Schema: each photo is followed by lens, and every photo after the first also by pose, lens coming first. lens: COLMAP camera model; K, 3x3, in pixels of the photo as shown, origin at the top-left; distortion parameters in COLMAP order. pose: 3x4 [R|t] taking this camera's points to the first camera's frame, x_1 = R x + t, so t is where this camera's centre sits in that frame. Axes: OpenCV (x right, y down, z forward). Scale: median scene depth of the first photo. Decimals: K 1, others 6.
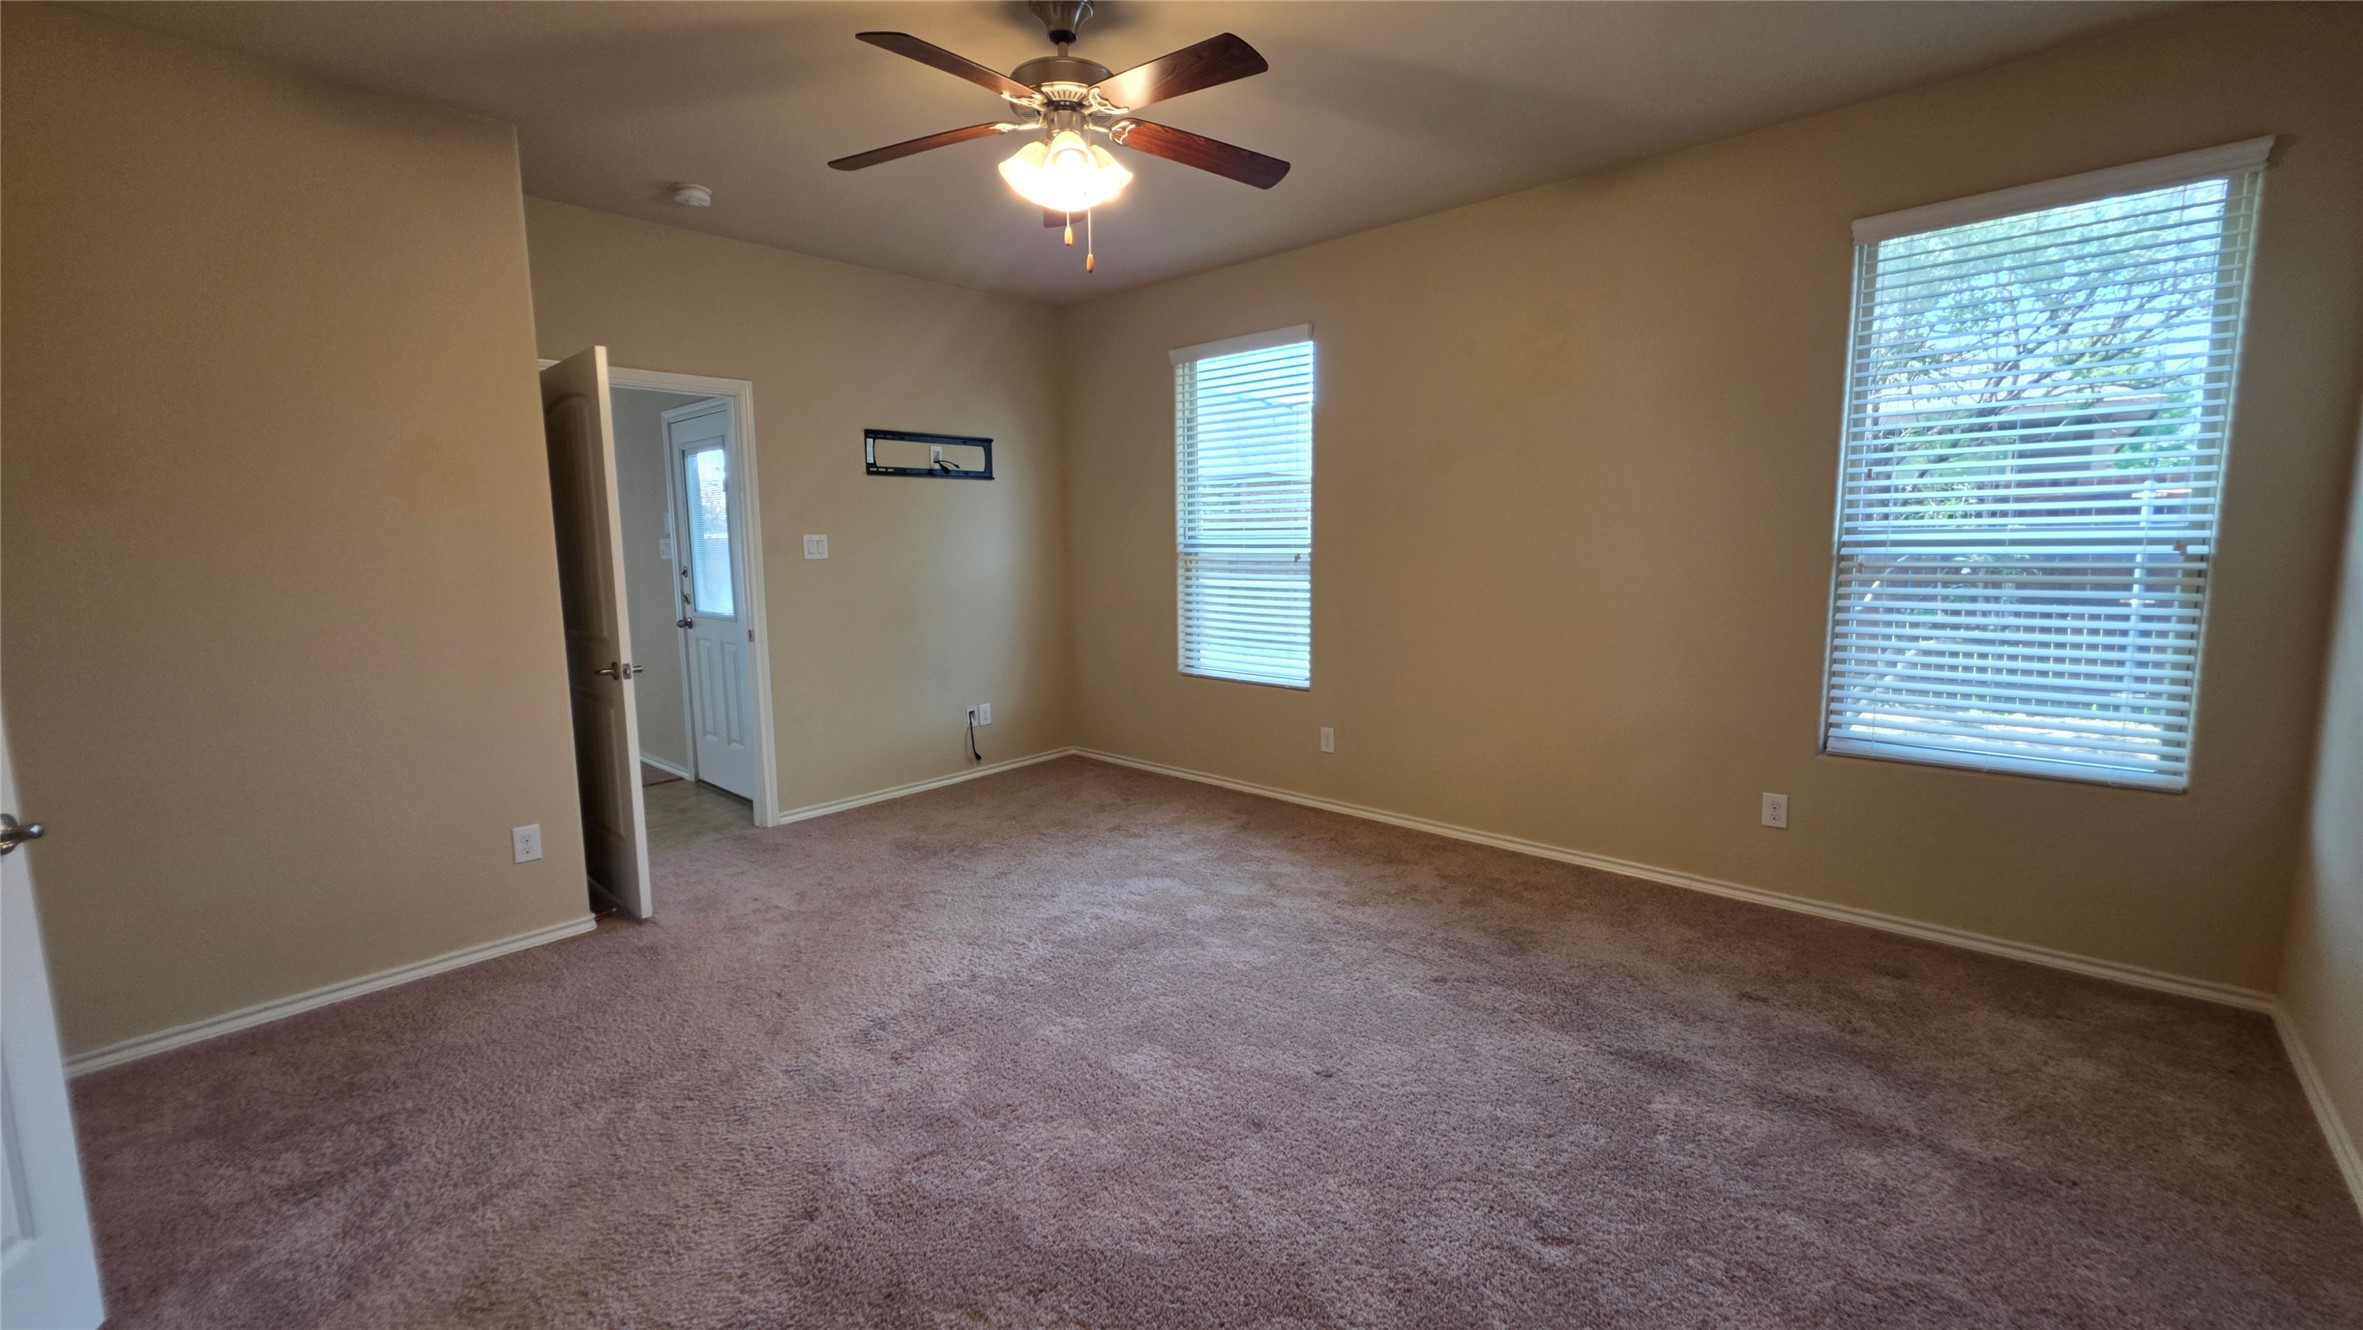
lens RADIAL K [[947.3, 0, 1180.7], [0, 947.3, 651.0], [0, 0, 1]] dist [-0.000240, 0.000162]
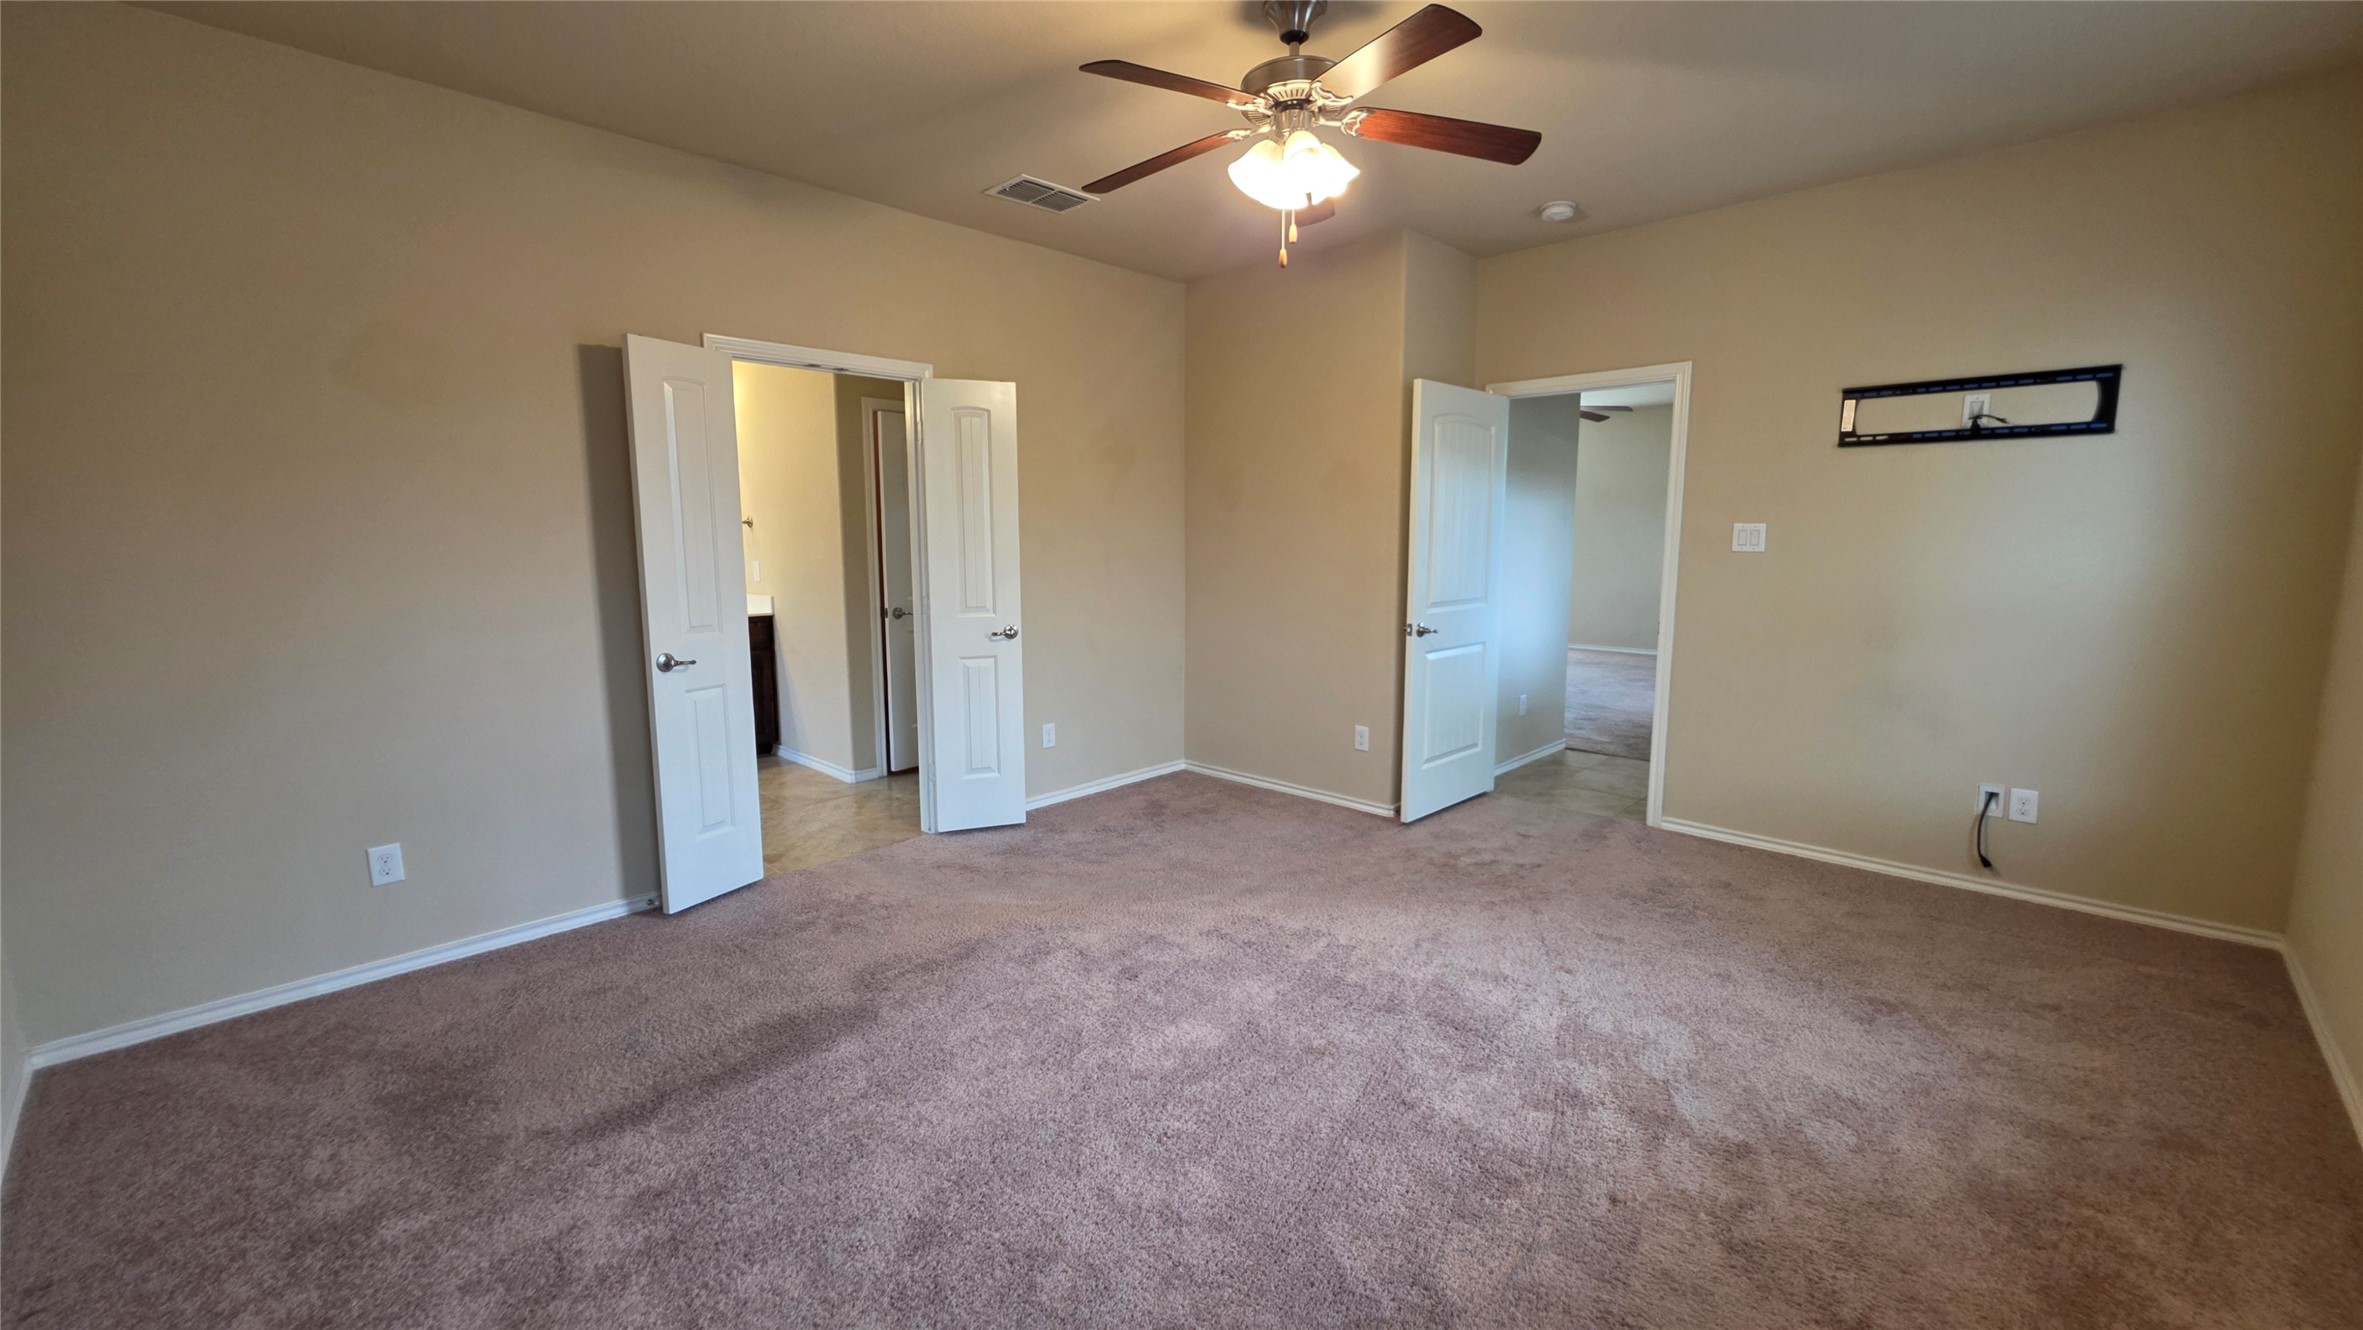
lens RADIAL K [[947.3, 0, 1180.7], [0, 947.3, 651.0], [0, 0, 1]] dist [-0.000240, 0.000162]
pose [[-0.023471, 0.141336, -0.989683, 0.541430], [-0.122909, 0.982038, 0.143160, -0.073410], [0.992140, 0.125001, -0.005678, 0.542481]]
